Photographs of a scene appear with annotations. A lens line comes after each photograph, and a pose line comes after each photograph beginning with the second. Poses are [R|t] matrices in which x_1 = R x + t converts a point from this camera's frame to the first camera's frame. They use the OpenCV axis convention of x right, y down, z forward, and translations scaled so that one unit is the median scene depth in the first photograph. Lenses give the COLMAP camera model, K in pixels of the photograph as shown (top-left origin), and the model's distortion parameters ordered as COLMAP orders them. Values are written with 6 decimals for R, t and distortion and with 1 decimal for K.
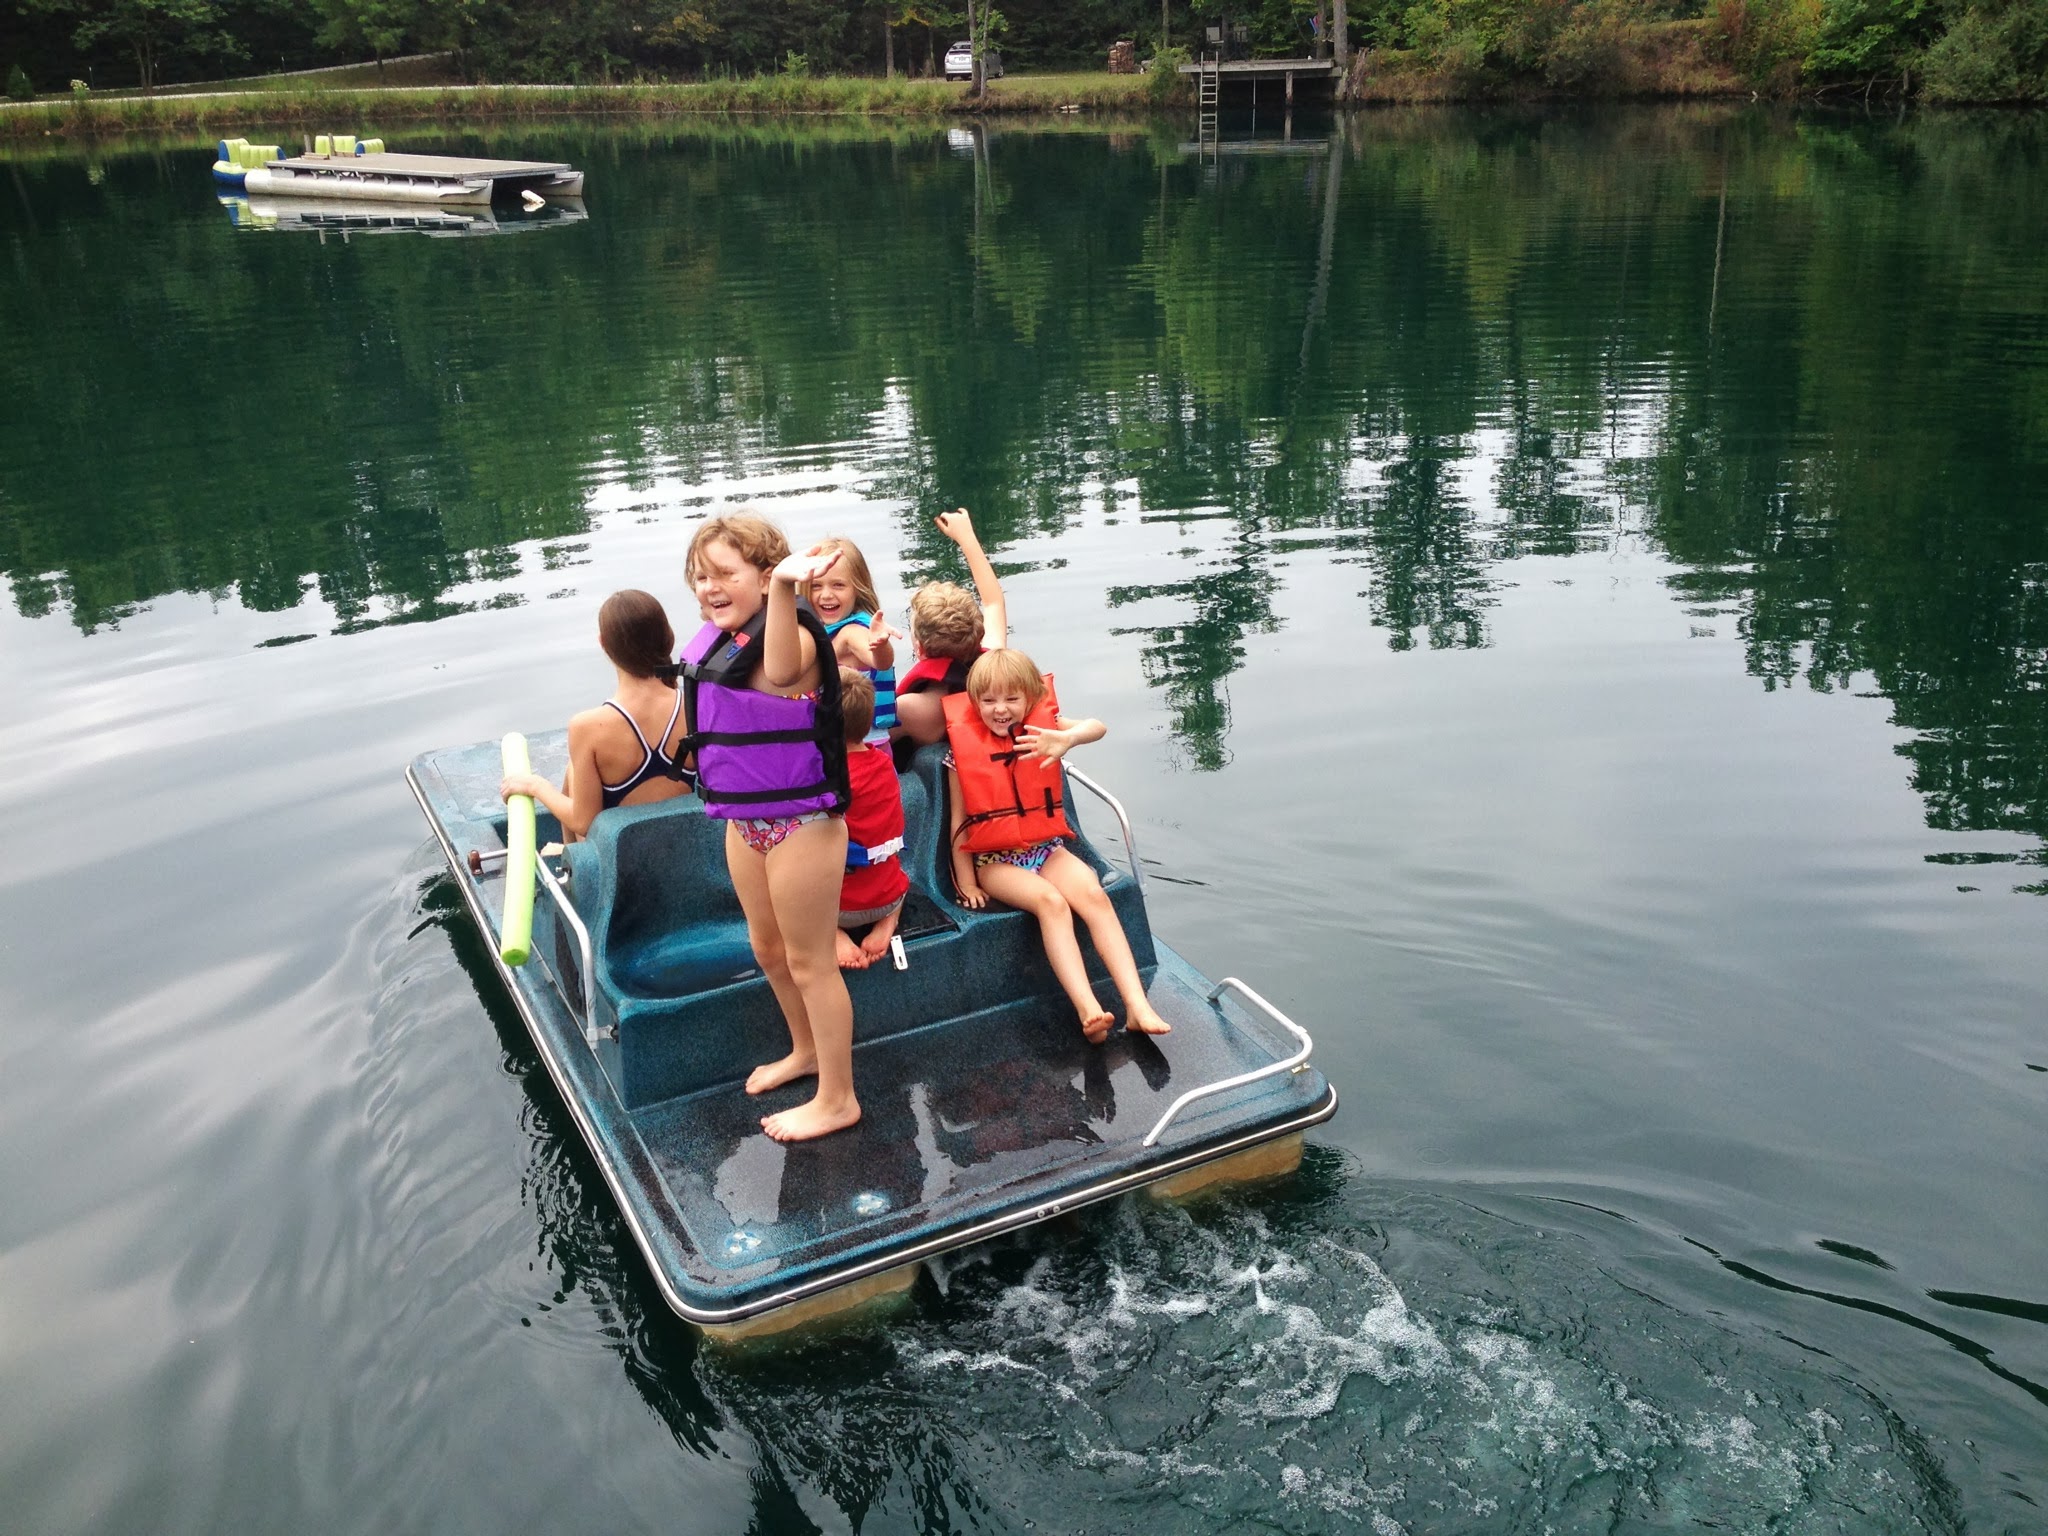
lens RADIAL K [[1998.5, 0, 982.8], [0, 1998.5, 824.7], [0, 0, 1]] dist [0.099592, -0.137598]
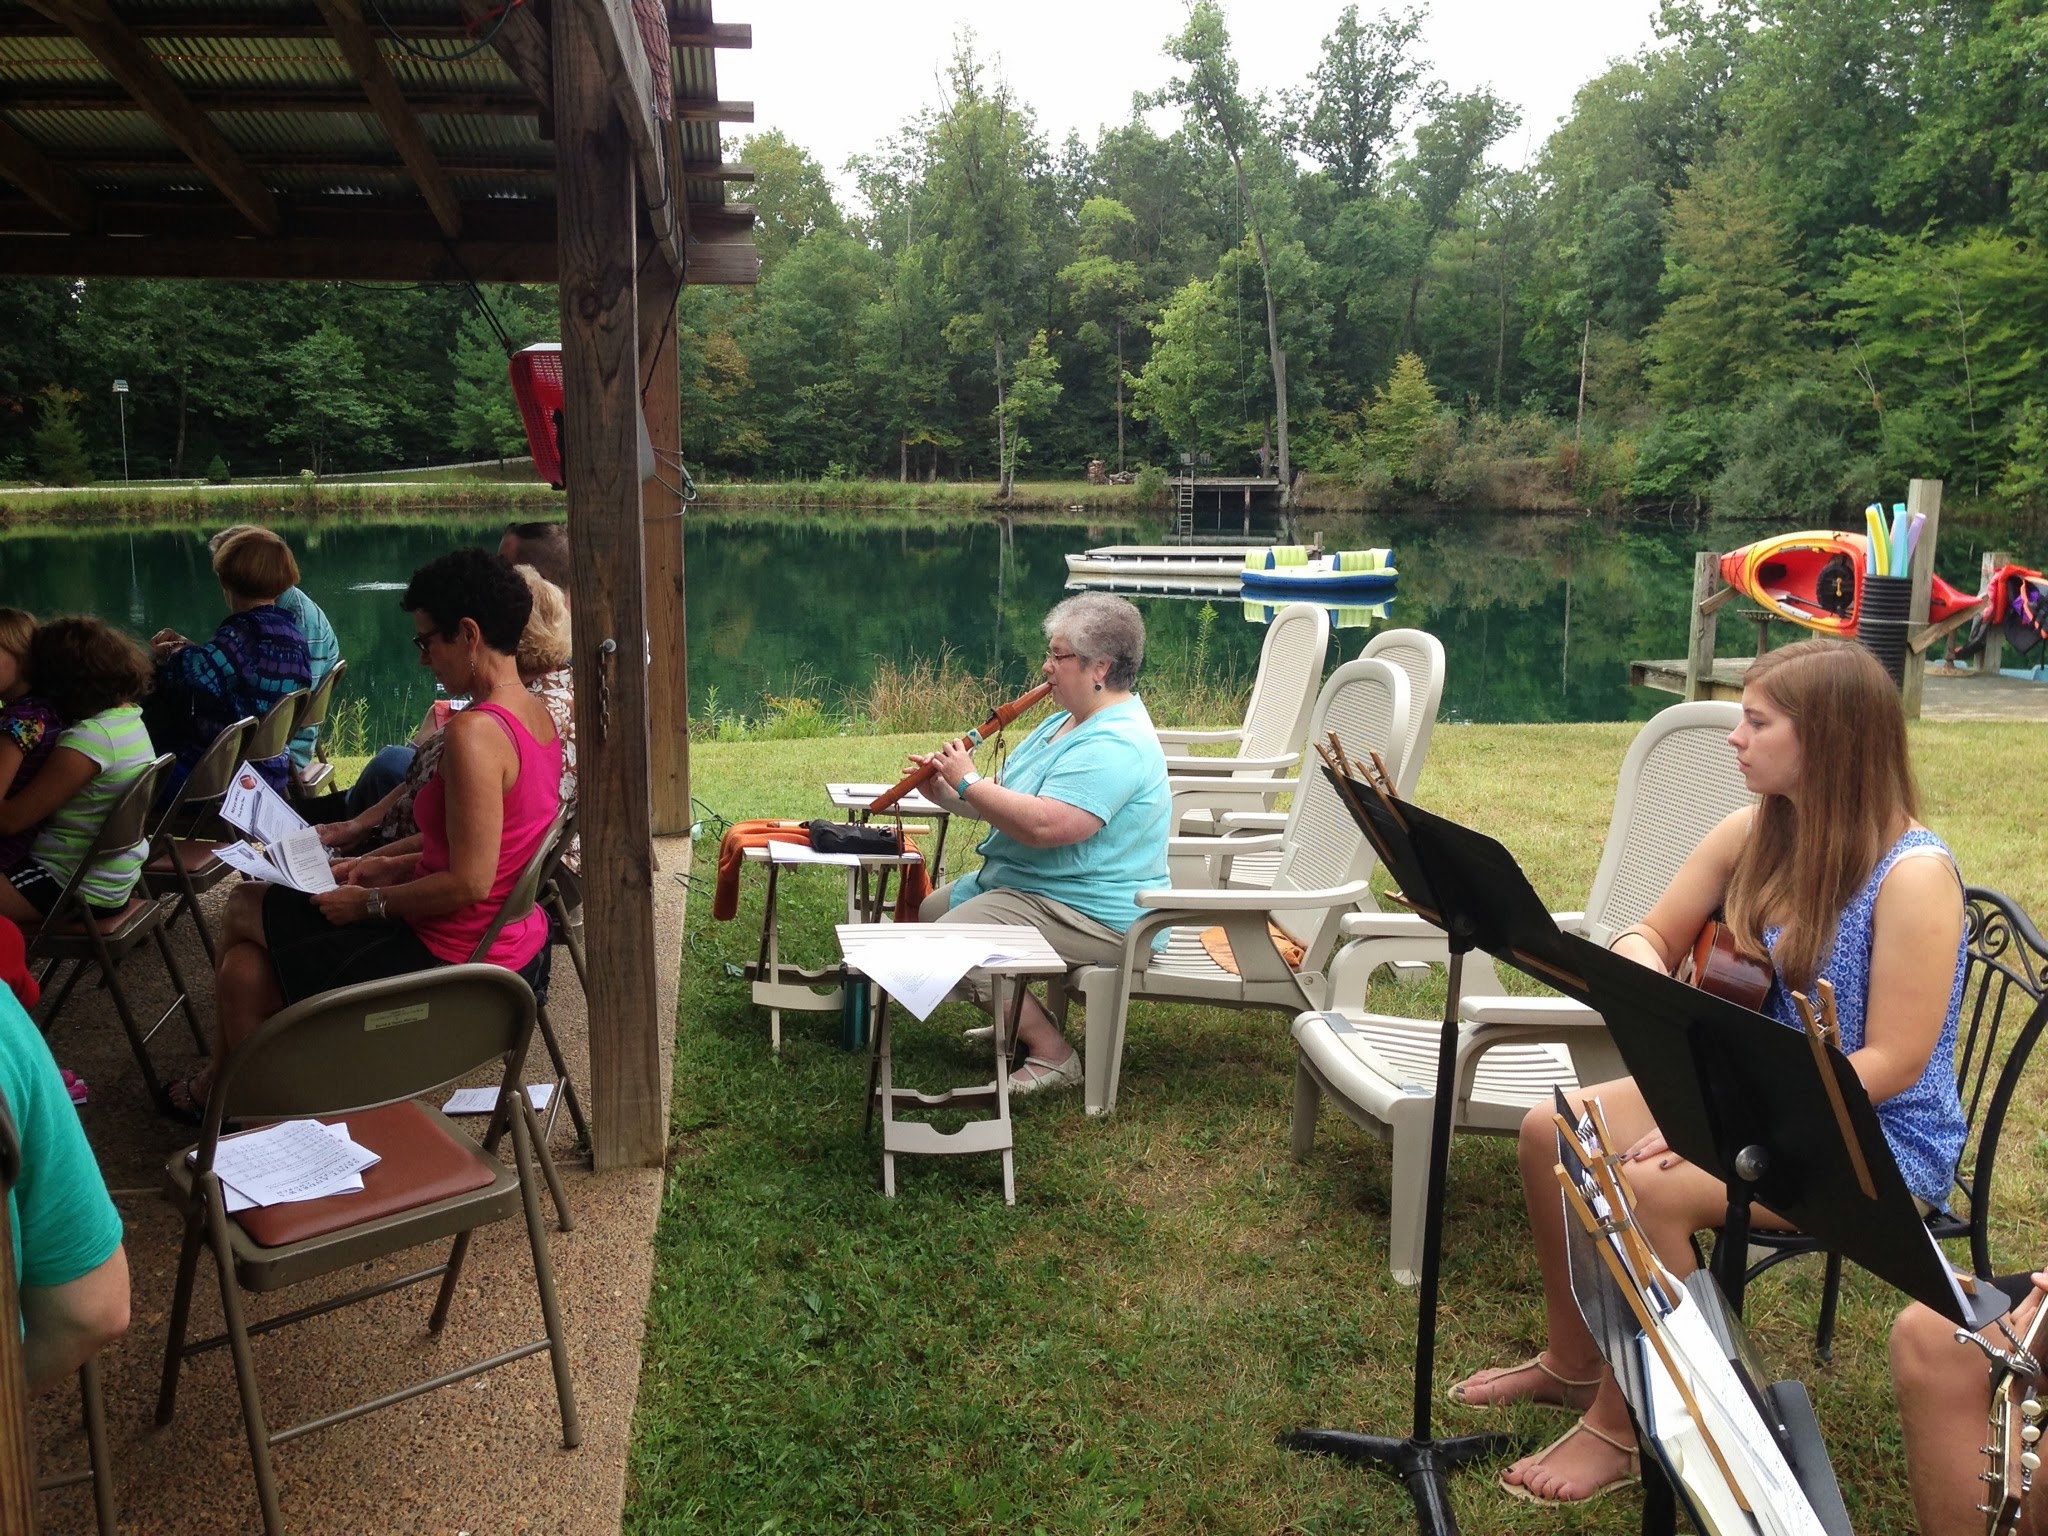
lens RADIAL K [[1998.5, 0, 995.9], [0, 1998.5, 776.3], [0, 0, 1]] dist [0.099592, -0.137598]
pose [[0.995943, 0.010879, 0.089324, -0.123770], [0.008023, 0.977974, -0.208571, 0.085650], [-0.089625, 0.208441, 0.973920, -0.223850]]
